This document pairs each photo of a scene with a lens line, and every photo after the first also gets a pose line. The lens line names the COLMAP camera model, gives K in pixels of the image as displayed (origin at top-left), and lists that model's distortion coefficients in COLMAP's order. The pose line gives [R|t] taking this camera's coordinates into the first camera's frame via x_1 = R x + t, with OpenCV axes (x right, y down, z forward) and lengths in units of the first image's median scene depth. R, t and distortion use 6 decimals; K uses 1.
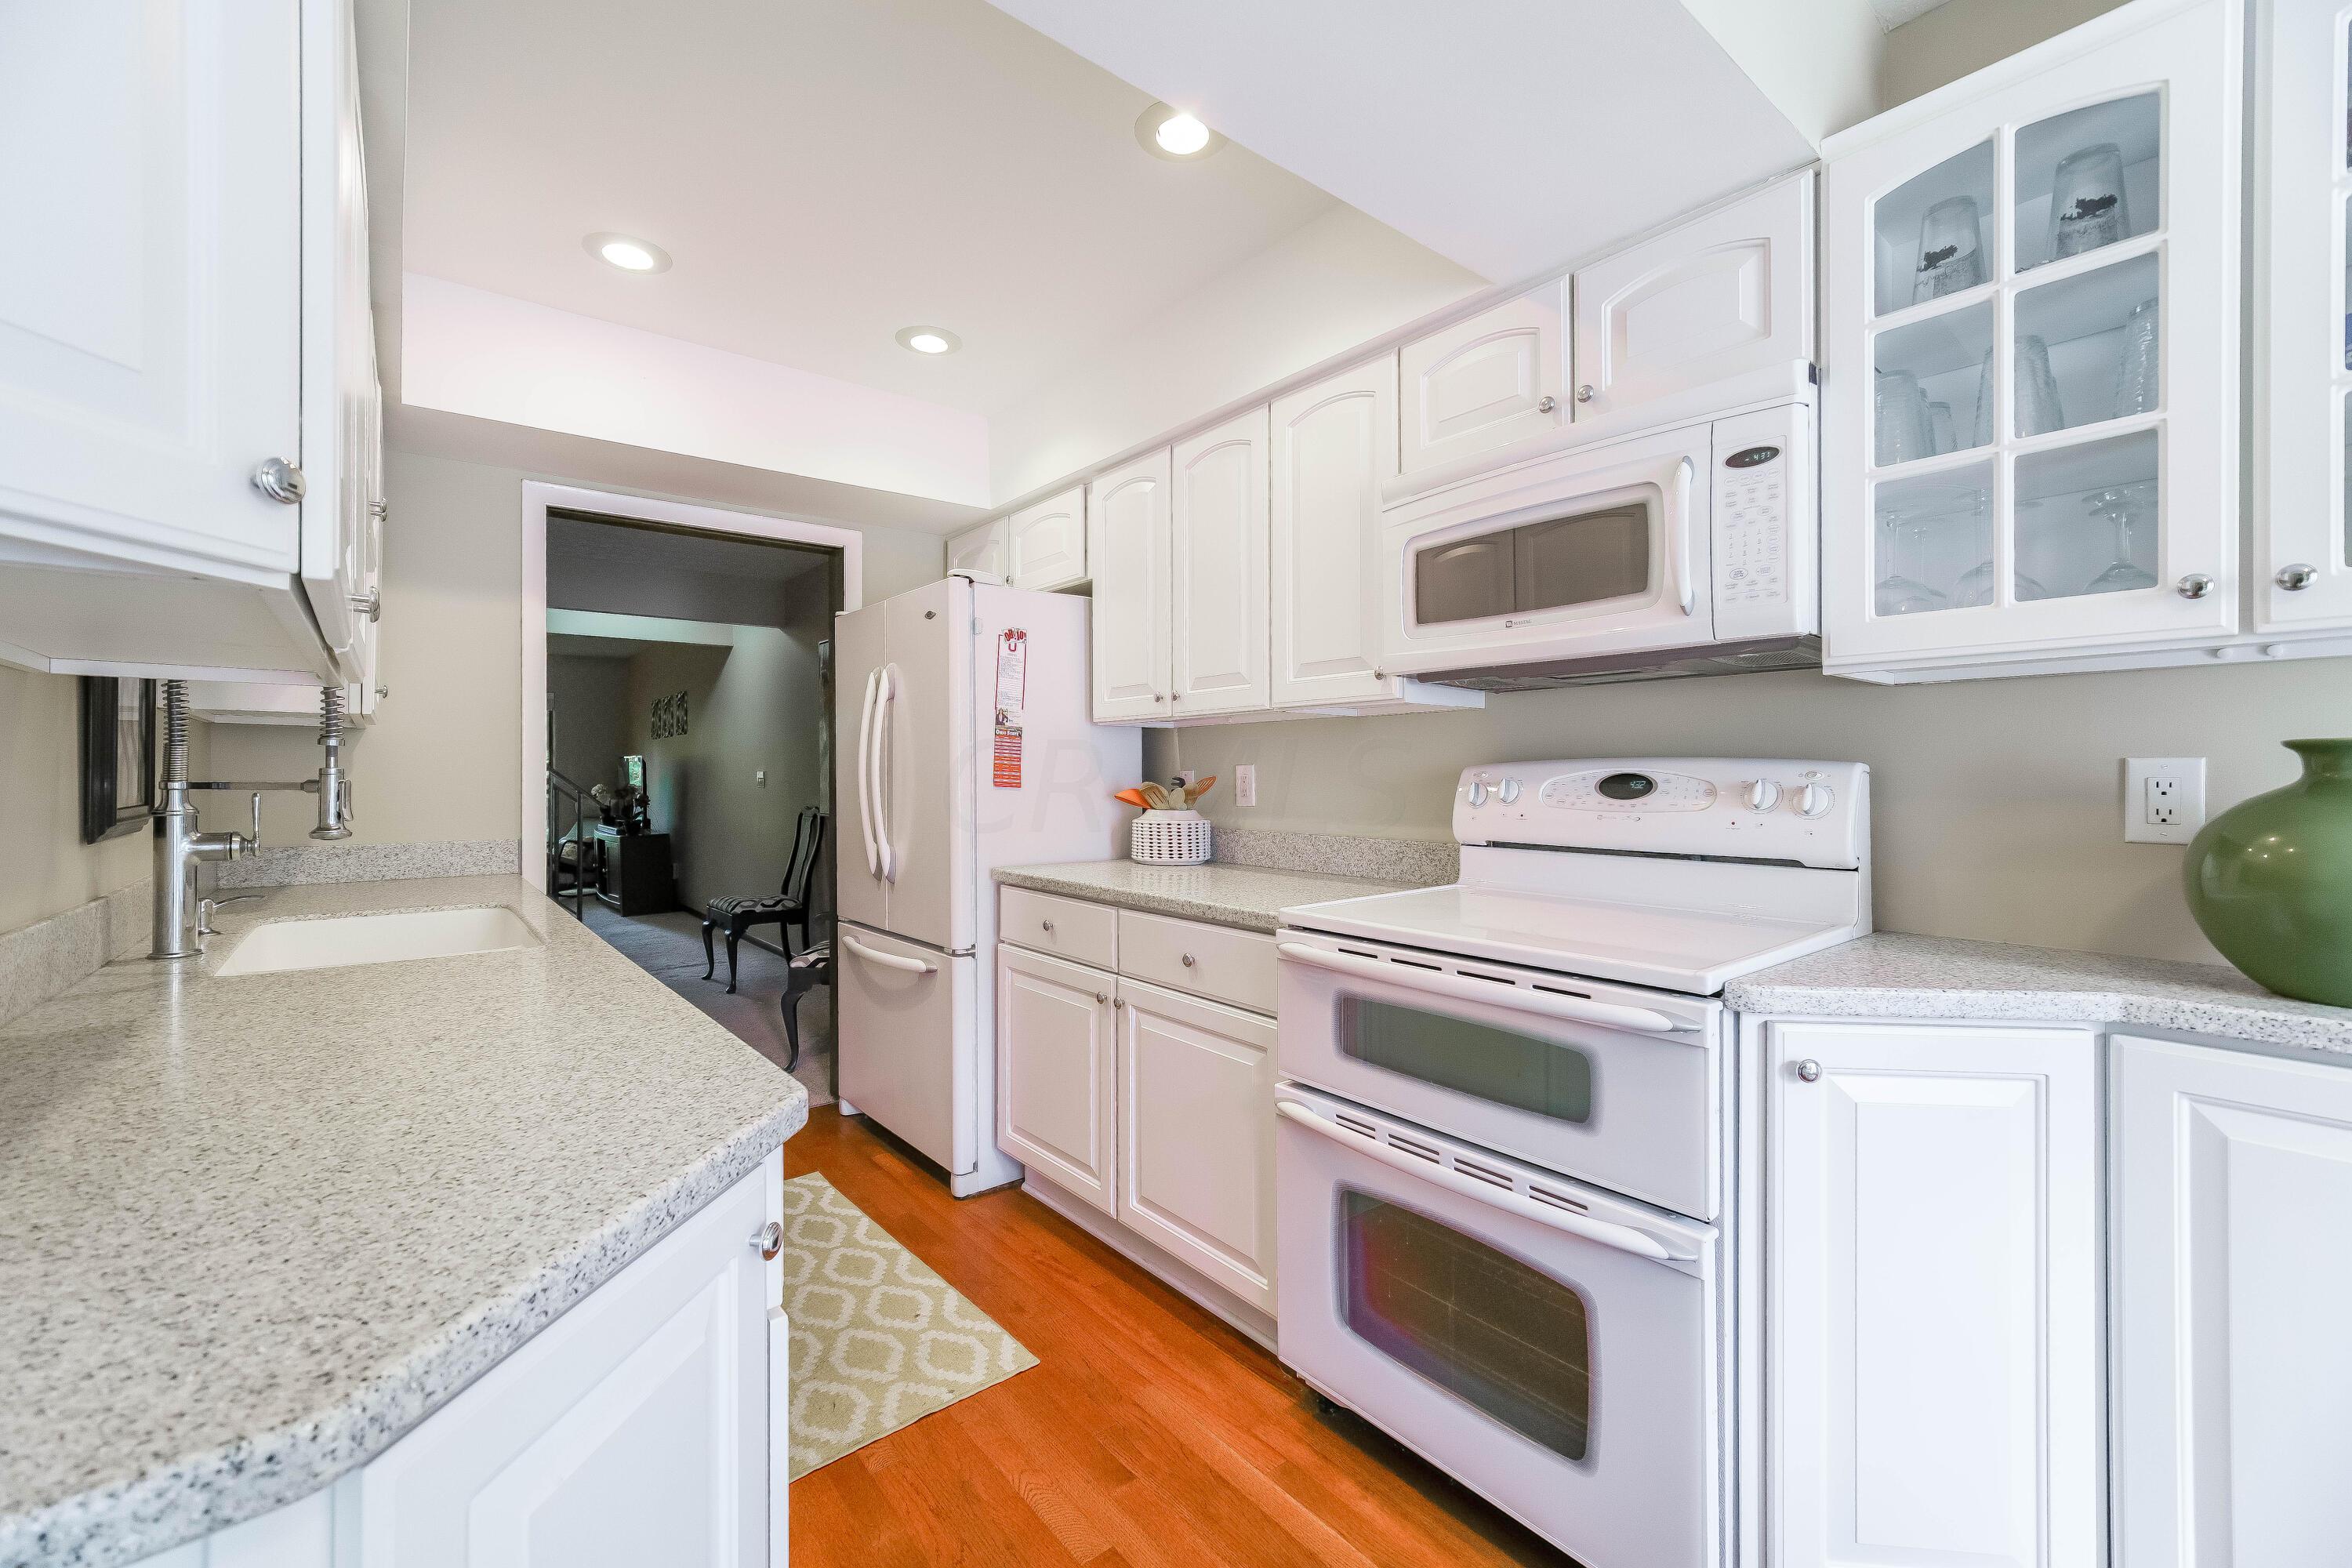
lens RADIAL K [[972.6, 0, 1164.0], [0, 972.6, 773.3], [0, 0, 1]] dist [0.004956, 0.001395]
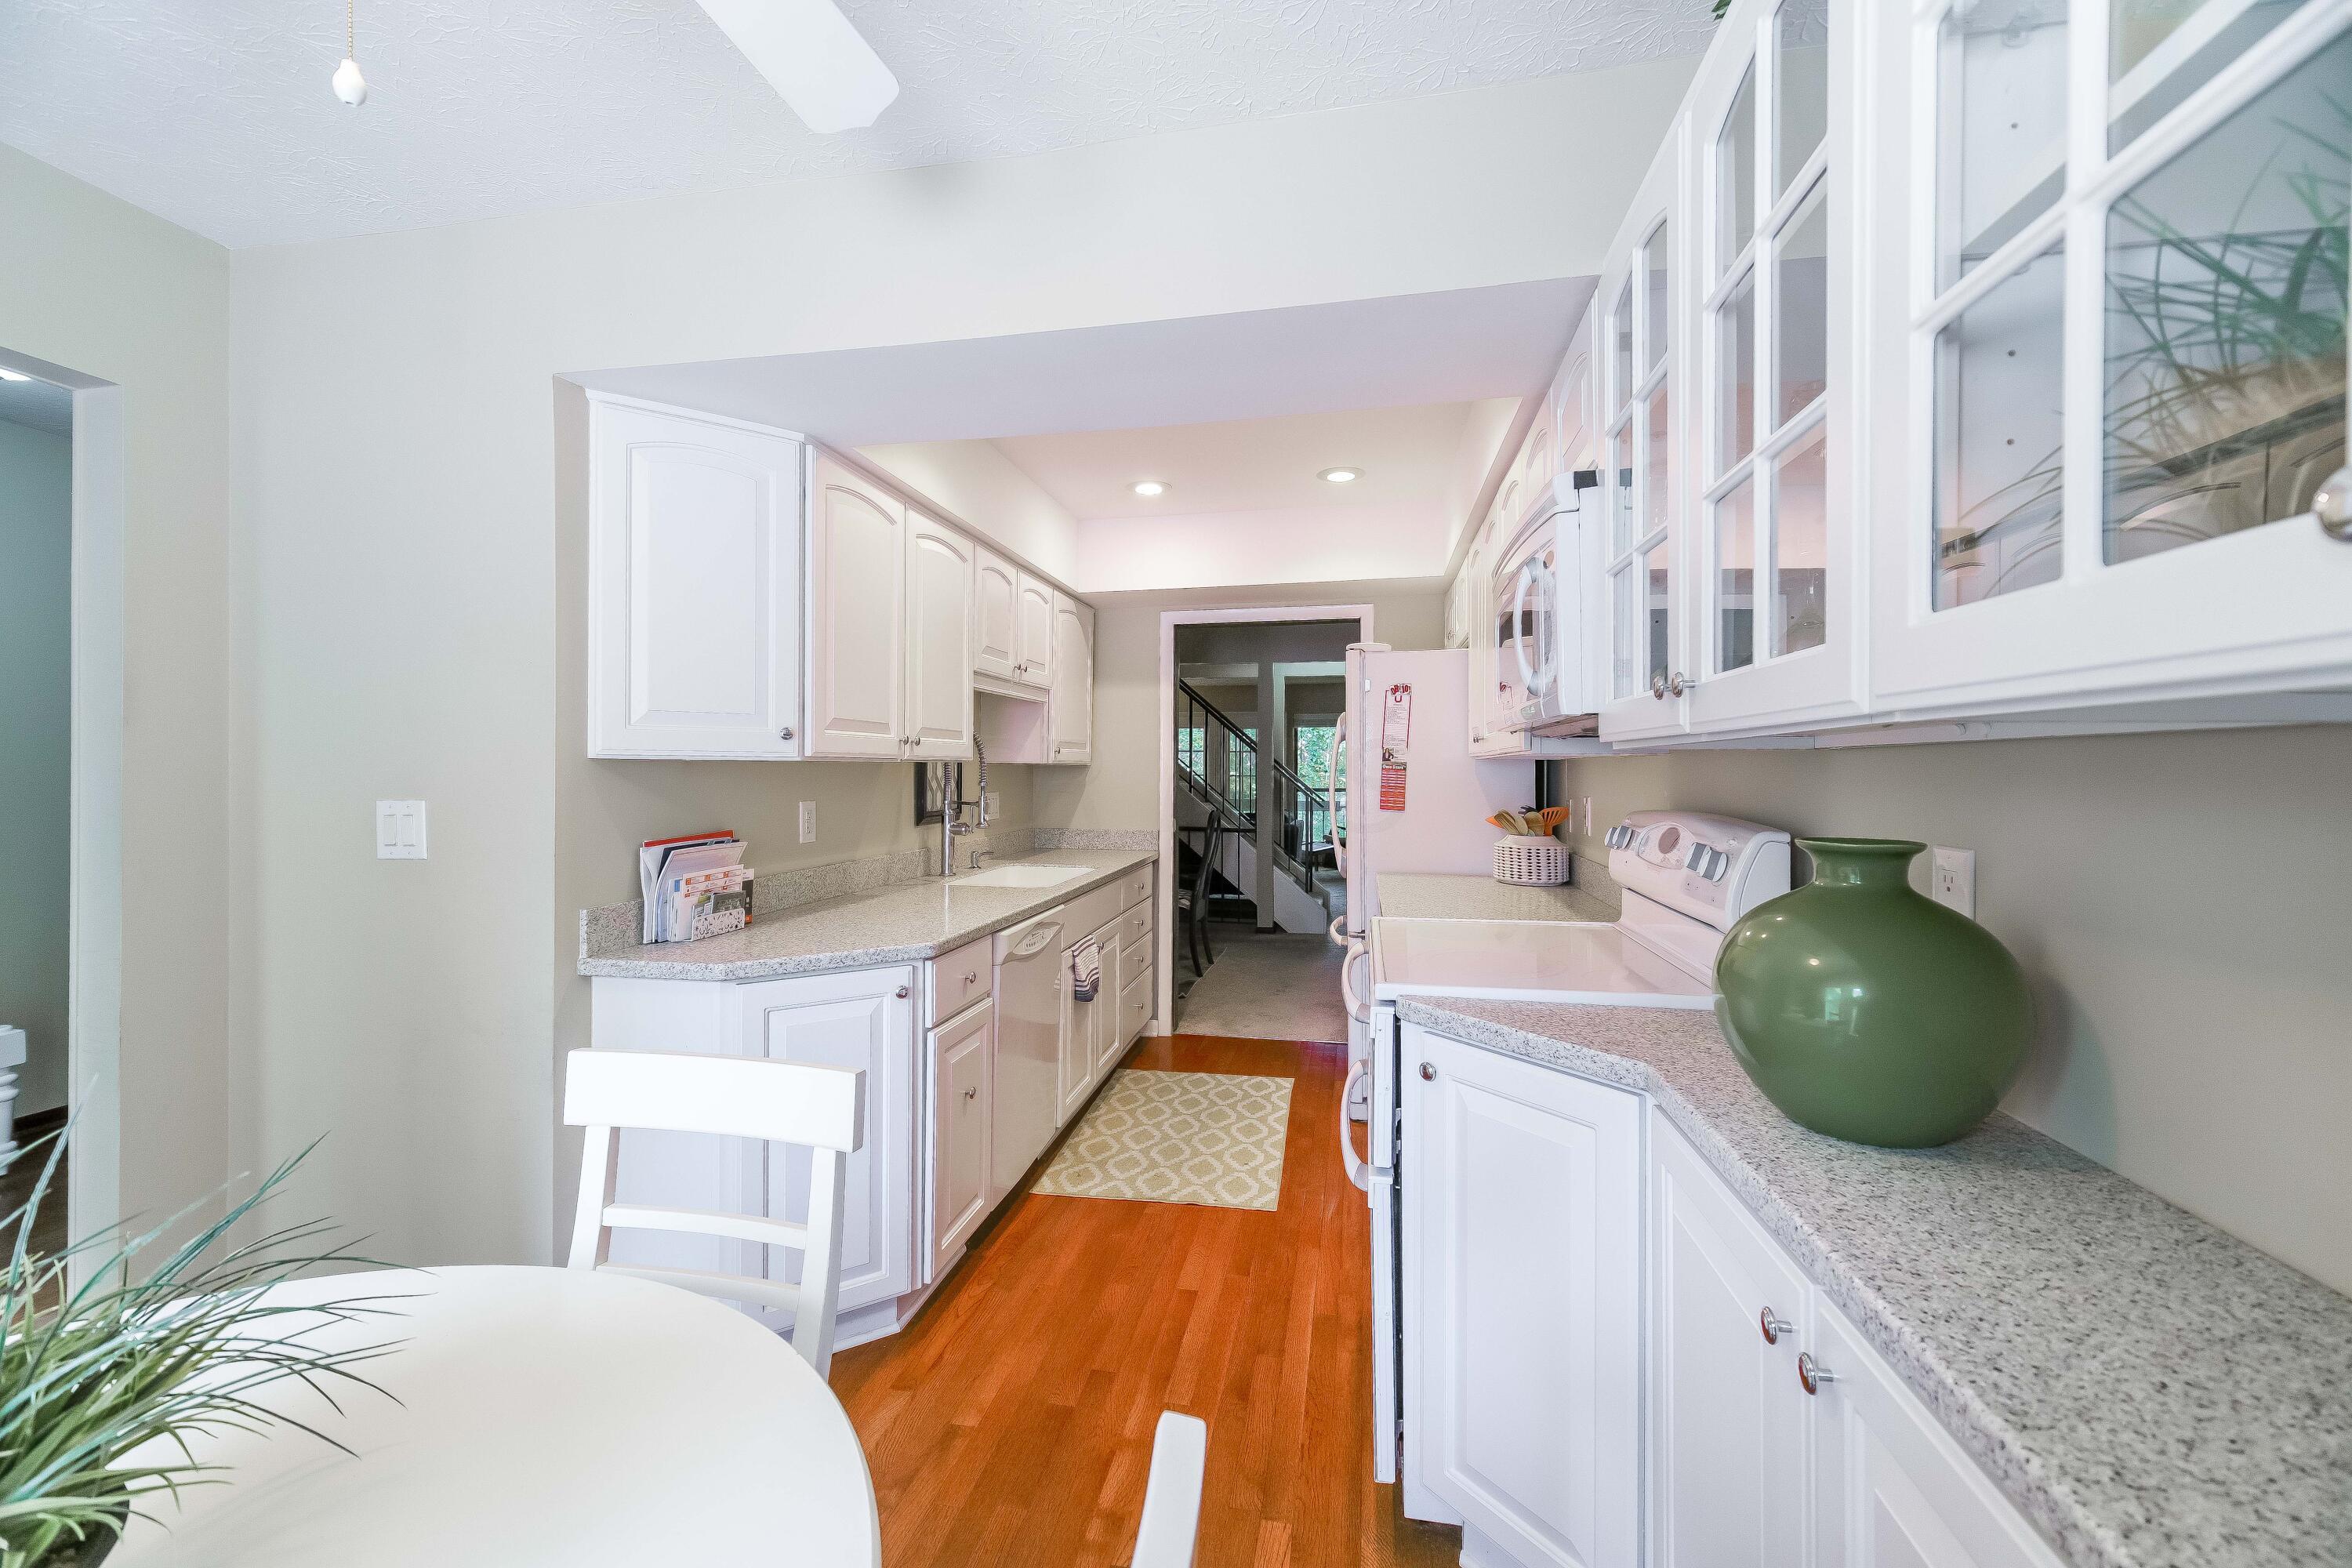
lens RADIAL K [[972.6, 0, 1157.6], [0, 972.6, 769.2], [0, 0, 1]] dist [0.004956, 0.001395]
pose [[0.631658, 0.003009, -0.775241, 0.634823], [-0.002169, 0.999995, 0.002114, -0.041145], [0.775244, 0.000346, 0.631662, -0.039905]]
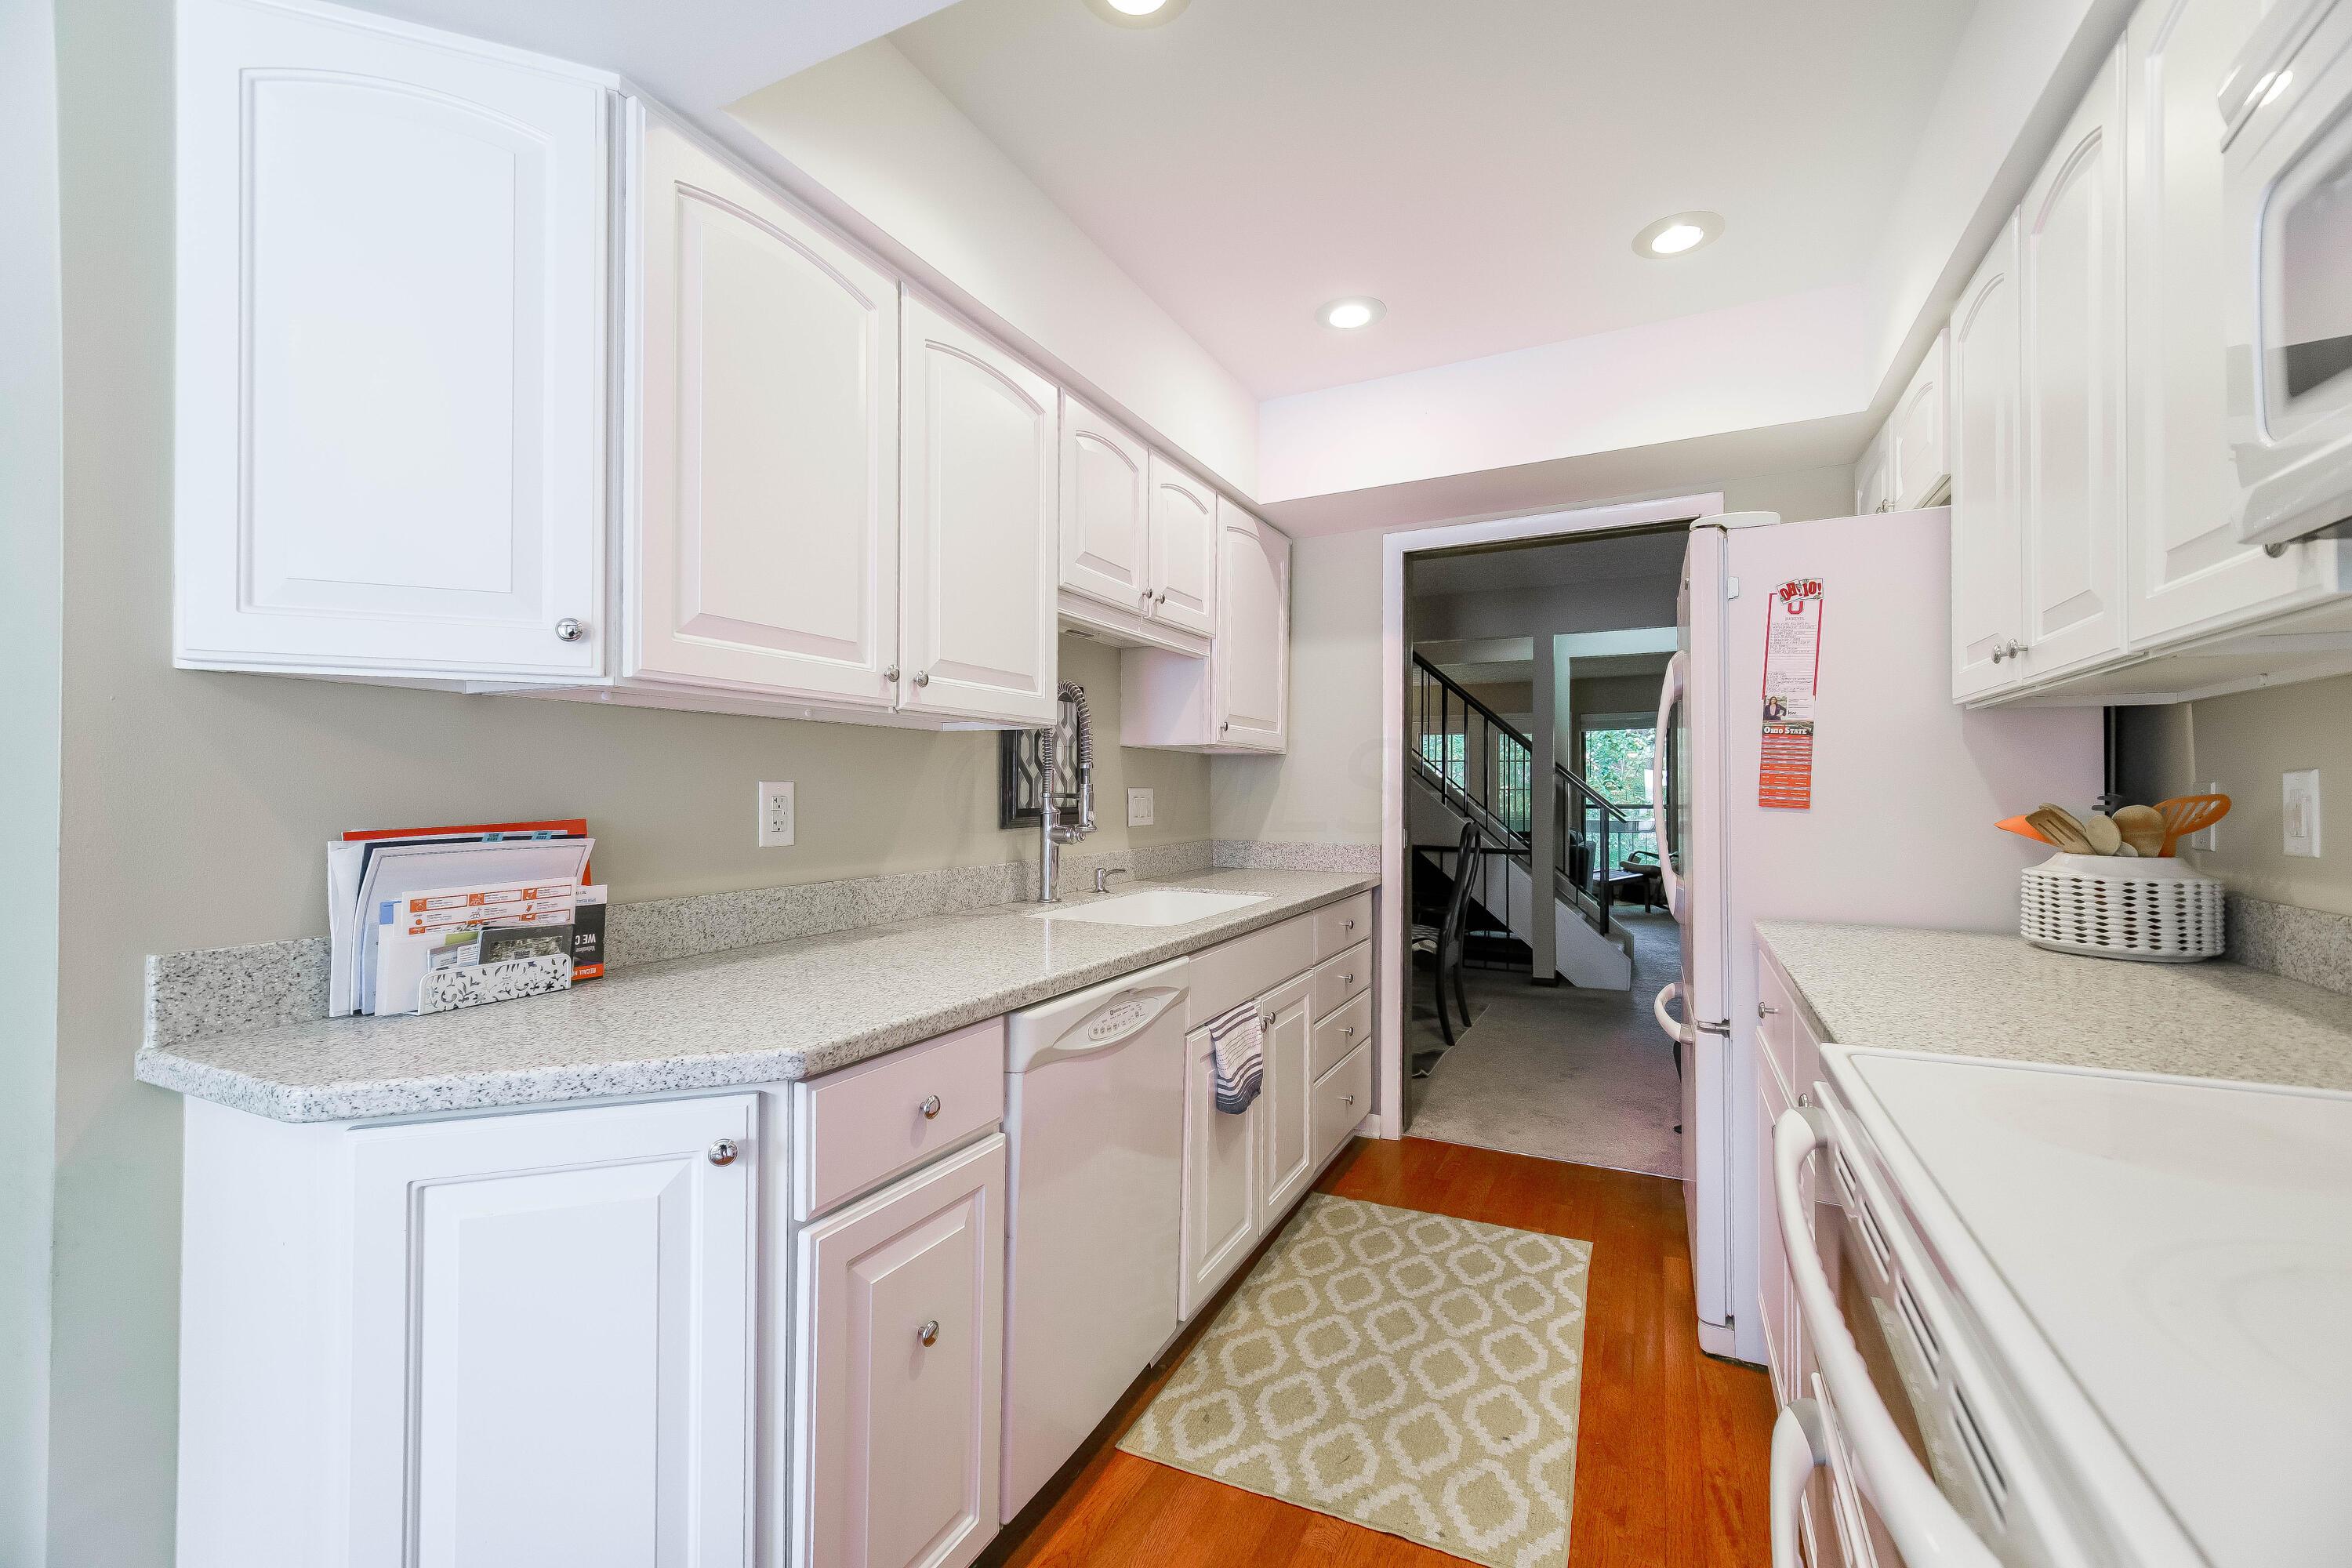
lens RADIAL K [[972.6, 0, 1171.6], [0, 972.6, 786.4], [0, 0, 1]] dist [0.004956, 0.001395]
pose [[0.414877, -0.003236, -0.909872, 0.300746], [-0.001562, 0.999990, -0.004269, 0.002775], [0.909876, 0.003192, 0.414868, 0.304428]]
